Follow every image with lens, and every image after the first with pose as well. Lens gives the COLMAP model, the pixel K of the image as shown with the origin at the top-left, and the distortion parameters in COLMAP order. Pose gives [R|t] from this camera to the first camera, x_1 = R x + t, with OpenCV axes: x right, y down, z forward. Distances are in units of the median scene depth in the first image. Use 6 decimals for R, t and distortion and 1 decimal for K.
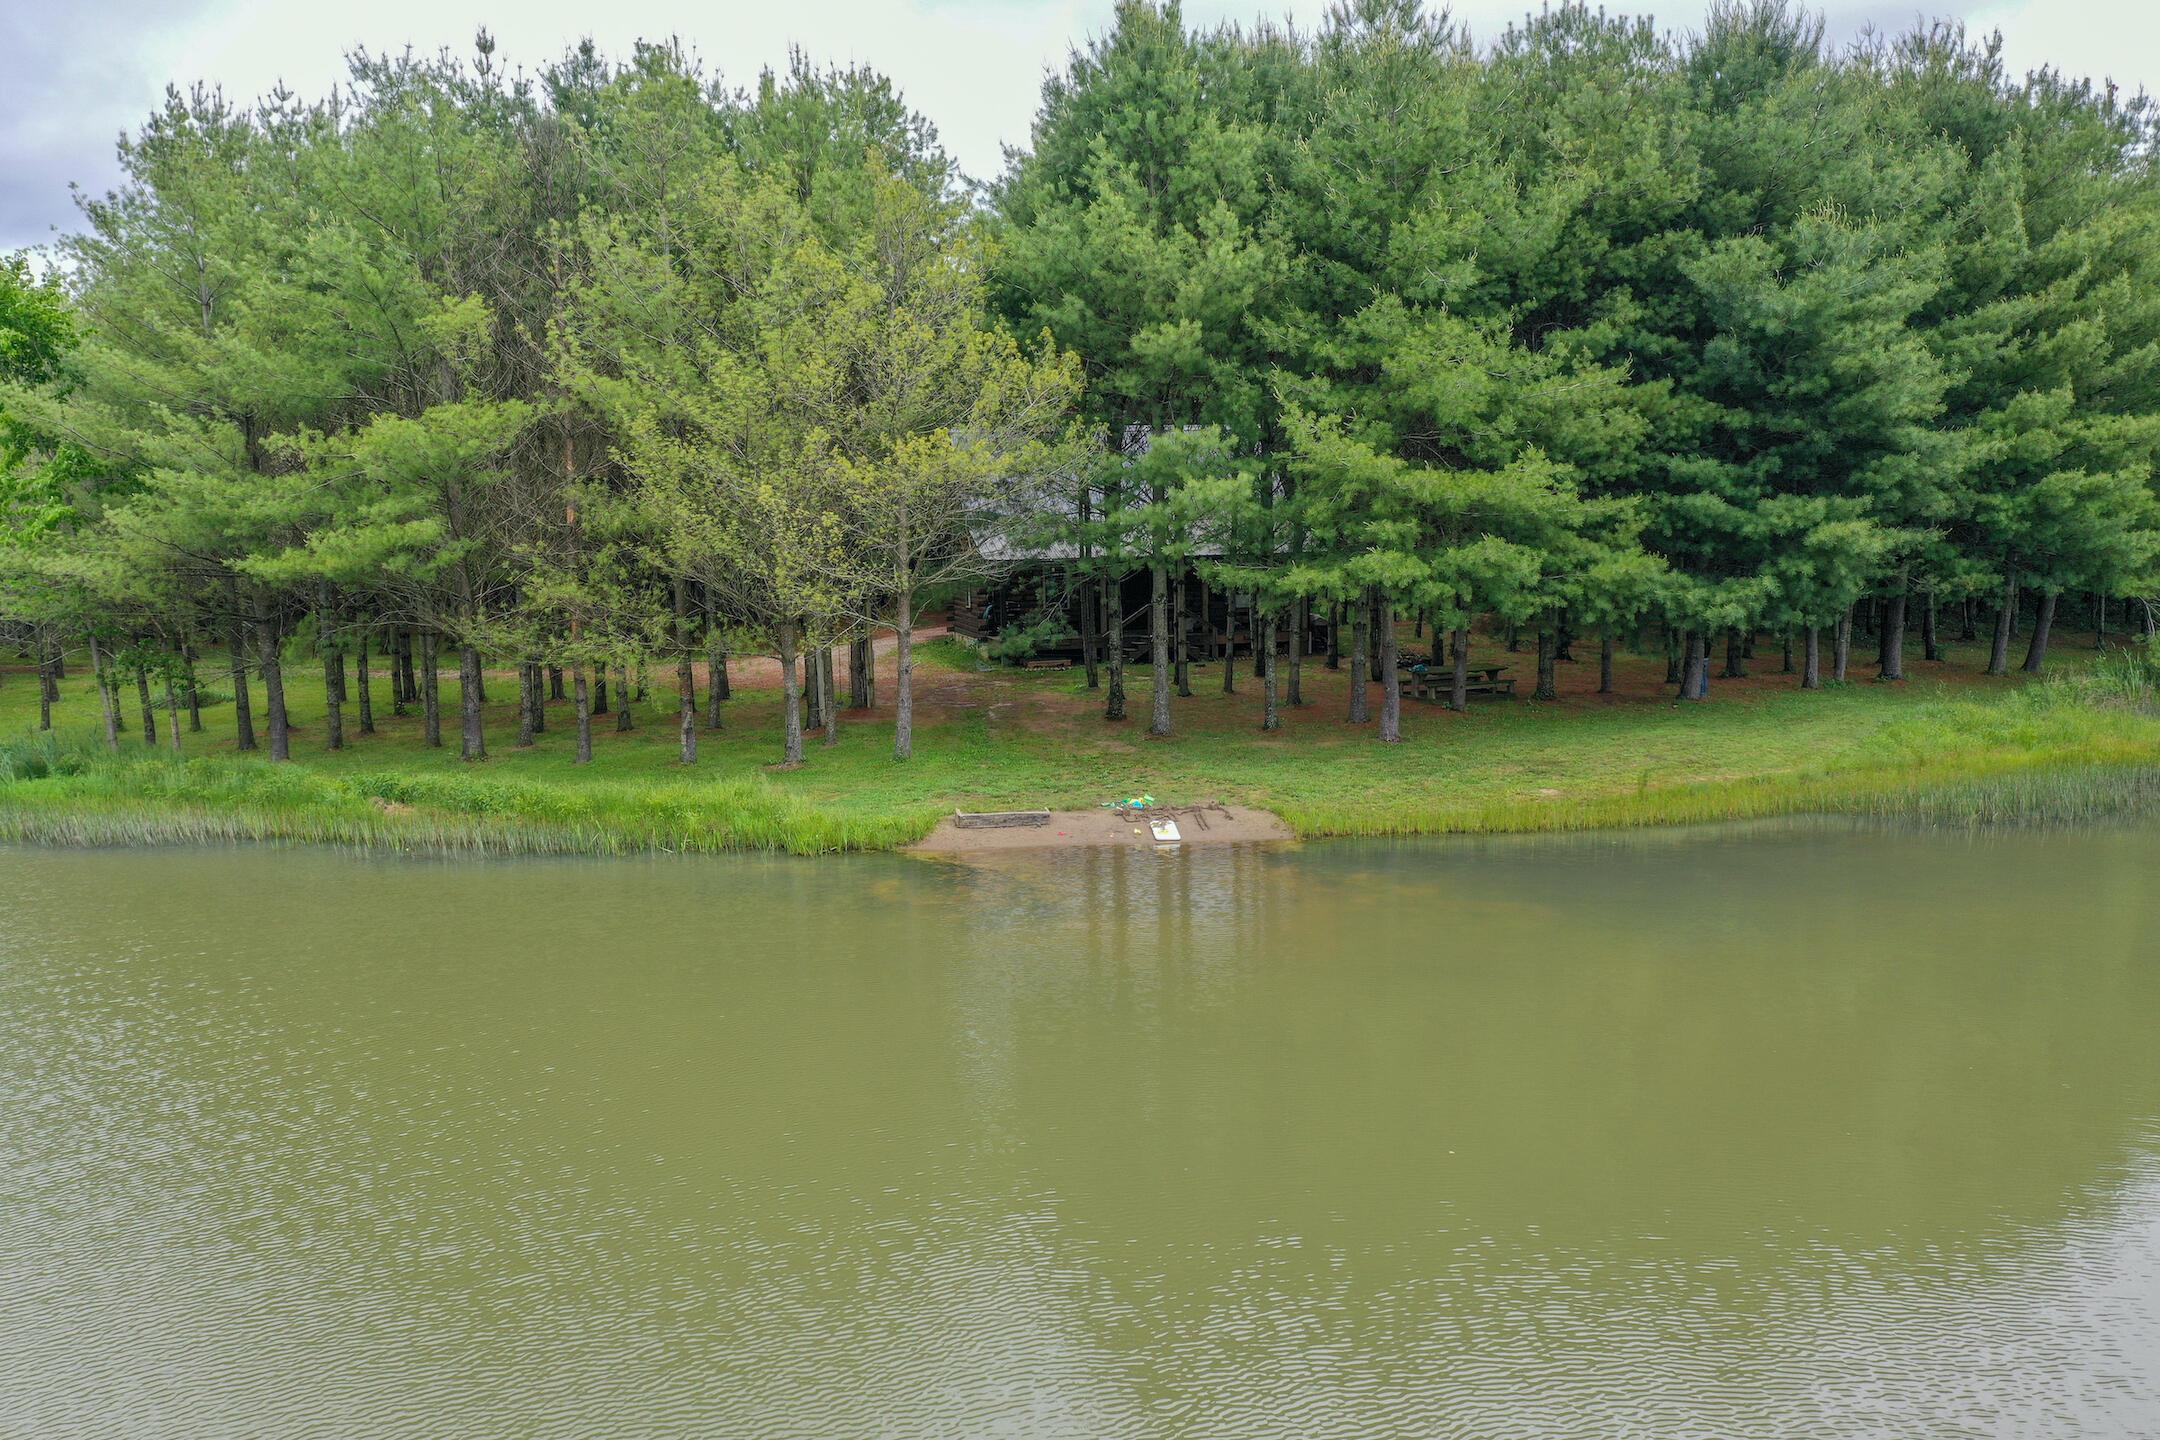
lens RADIAL K [[1735.9, 0, 1080.0], [0, 1735.9, 720.0], [0, 0, 1]] dist [-0.004957, 0.005226]
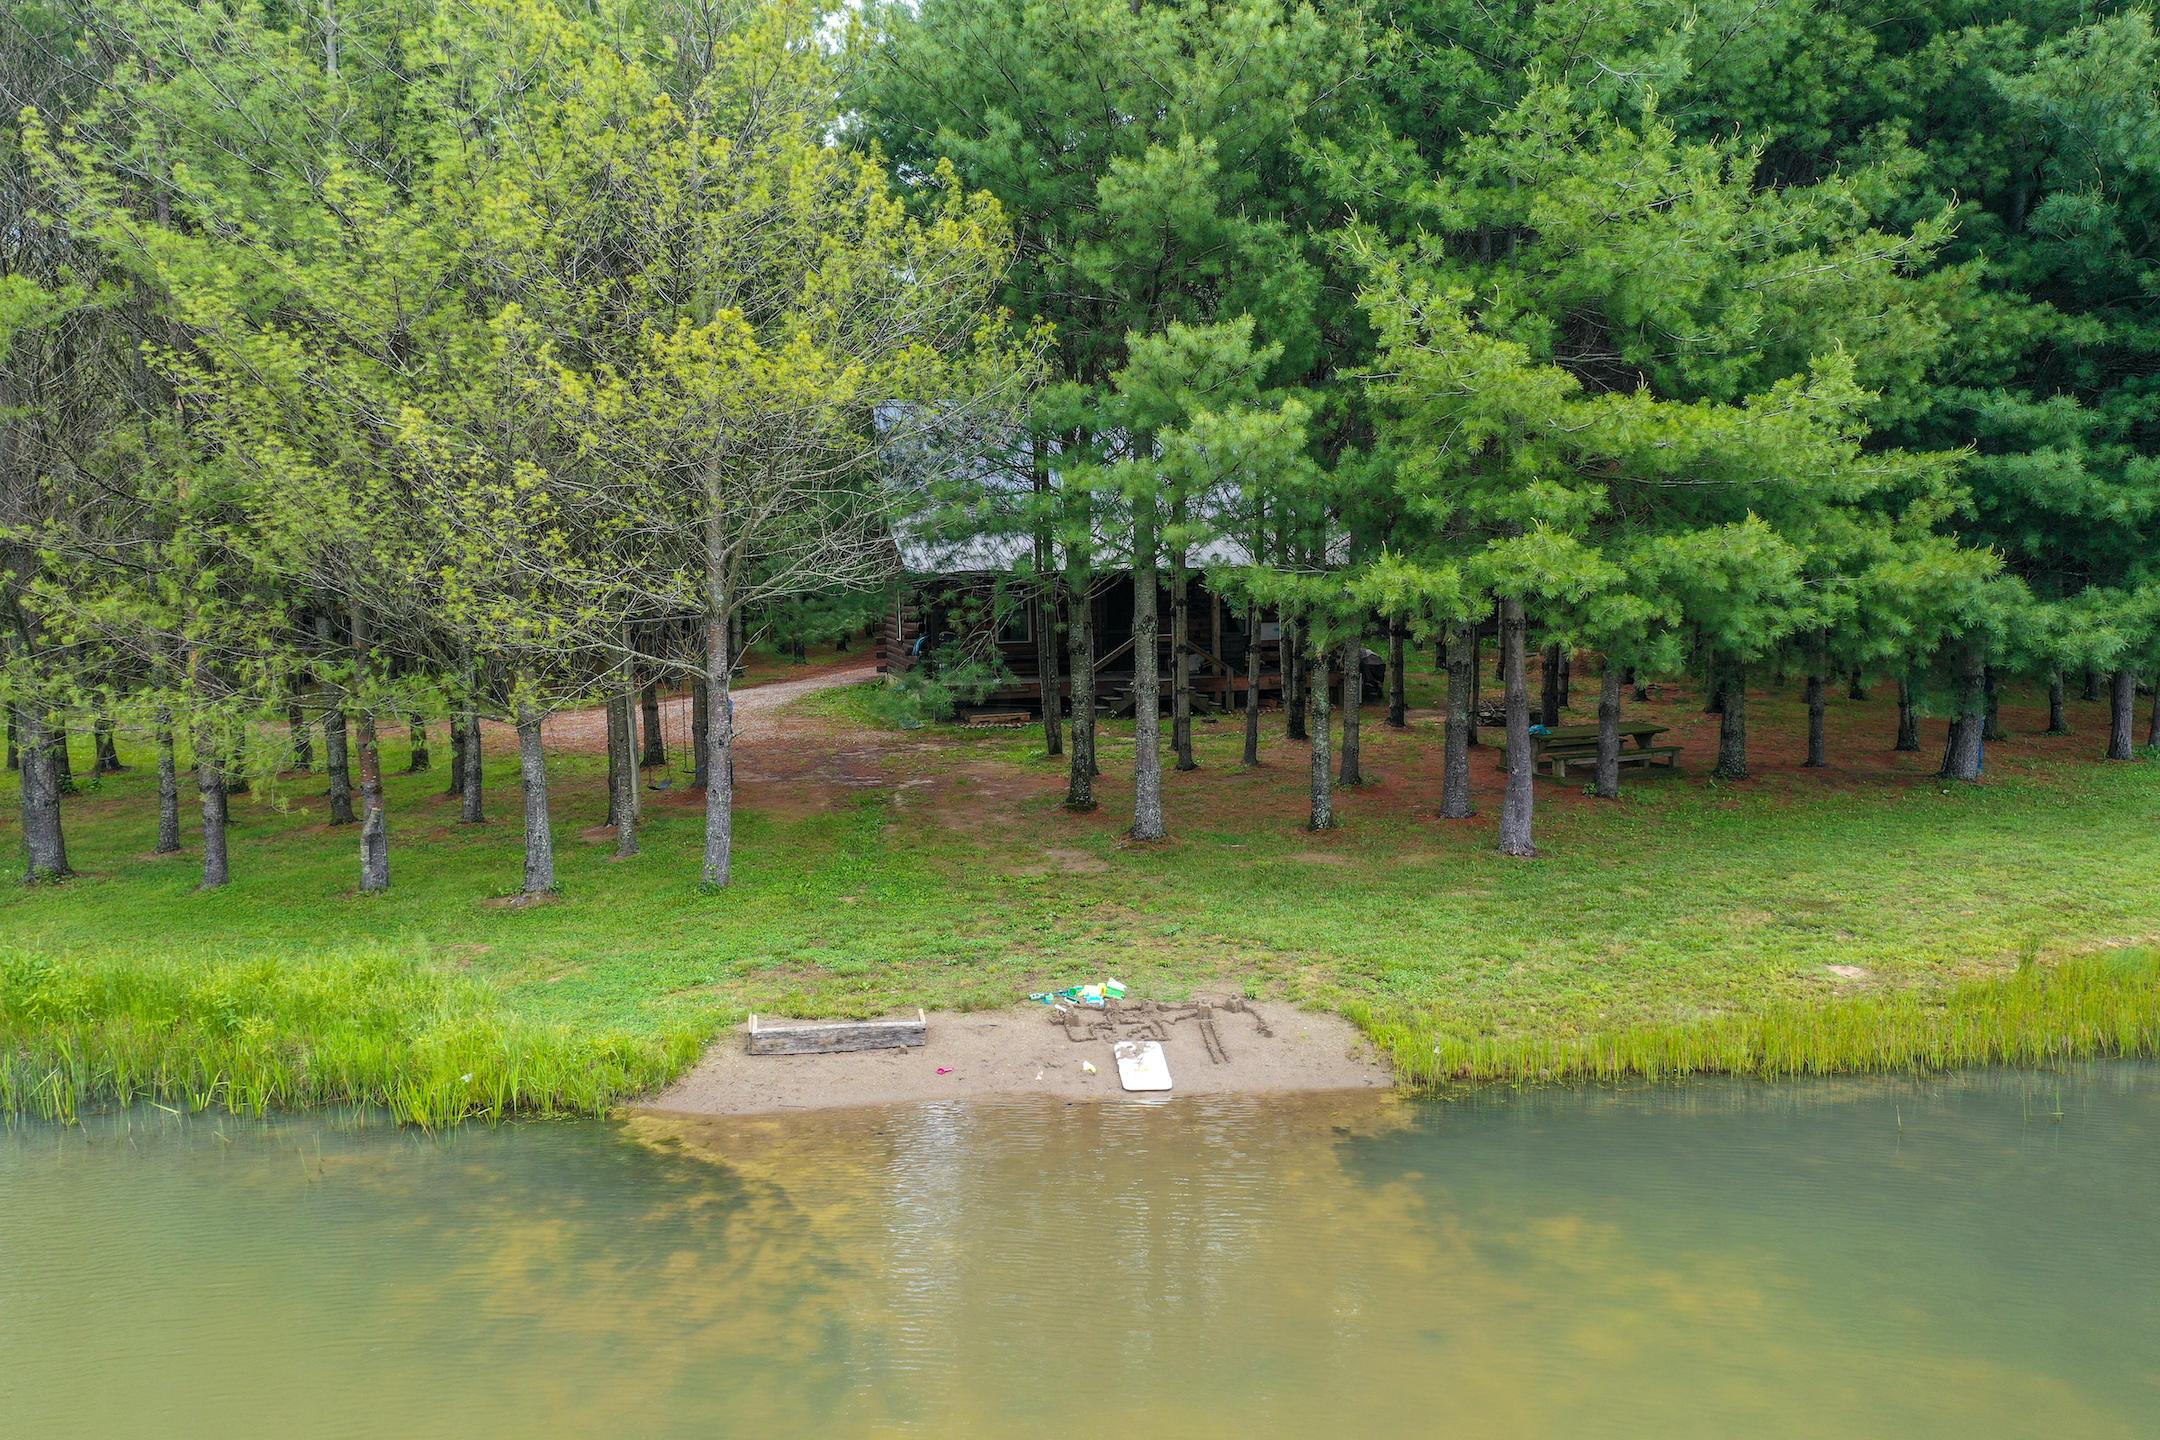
lens RADIAL K [[1735.9, 0, 1080.0], [0, 1735.9, 720.0], [0, 0, 1]] dist [-0.004957, 0.005226]
pose [[0.999988, 0.001136, -0.004815, 0.028254], [-0.001234, 0.999794, -0.020268, -0.025043], [0.004791, 0.020274, 0.999783, 0.417538]]
